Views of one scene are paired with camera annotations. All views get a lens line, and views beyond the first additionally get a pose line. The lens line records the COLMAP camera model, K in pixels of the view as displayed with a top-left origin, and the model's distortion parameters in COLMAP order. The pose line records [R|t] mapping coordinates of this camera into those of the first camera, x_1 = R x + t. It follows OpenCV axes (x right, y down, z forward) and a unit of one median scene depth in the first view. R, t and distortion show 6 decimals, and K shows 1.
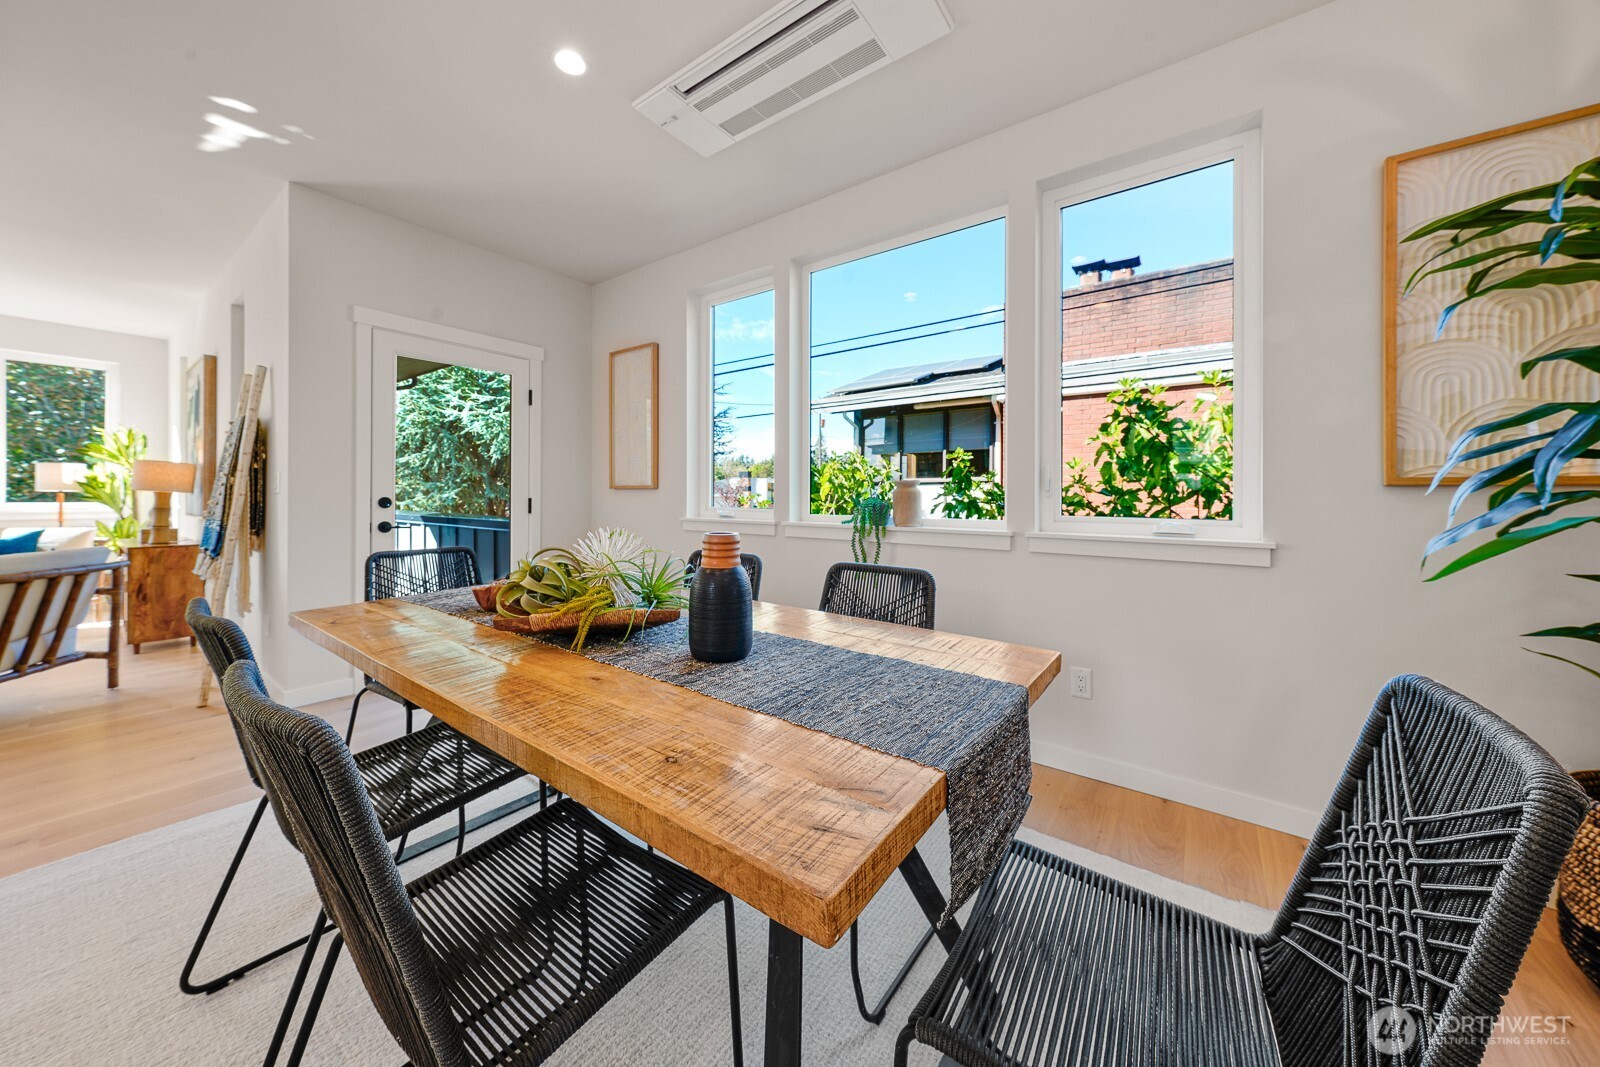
lens RADIAL K [[549.9, 0, 800.8], [0, 549.9, 495.5], [0, 0, 1]] dist [0.000638, 0.000043]
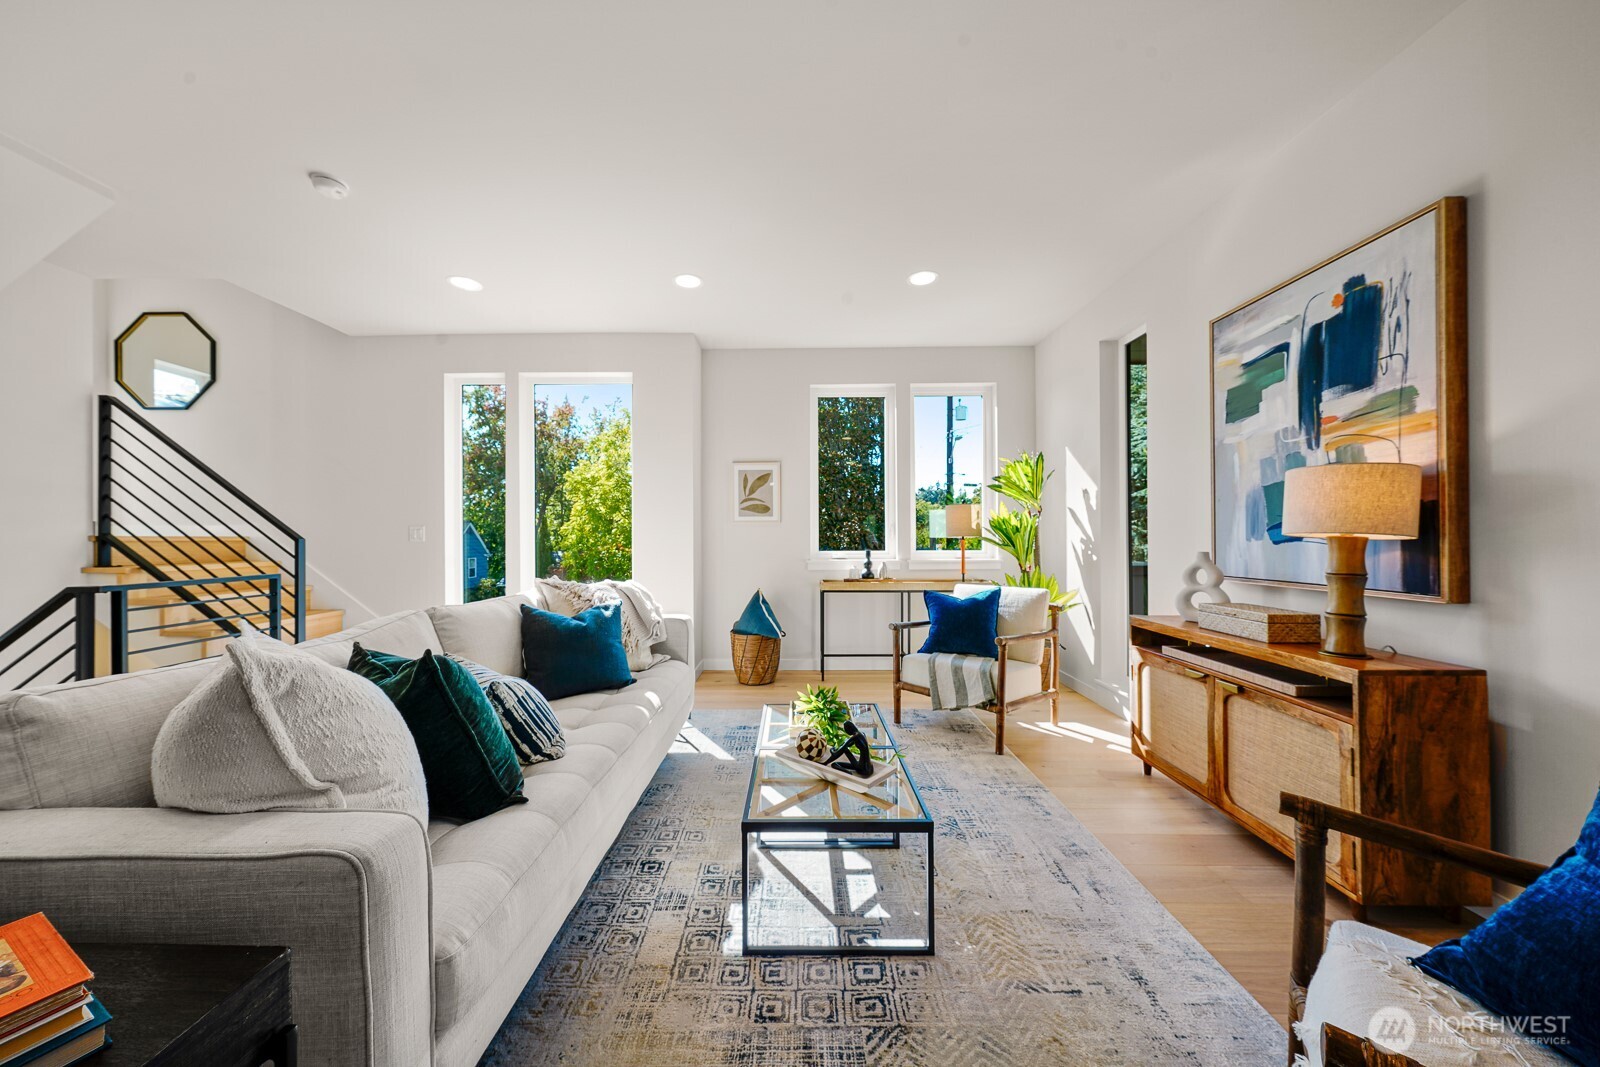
lens RADIAL K [[536.1, 0, 800.0], [0, 536.1, 533.5], [0, 0, 1]] dist [0.002622, 0.000151]
pose [[0.591585, -0.015120, -0.806101, -1.062488], [0.008063, 0.999885, -0.012838, -0.007451], [0.806202, 0.001095, 0.591639, 0.384617]]
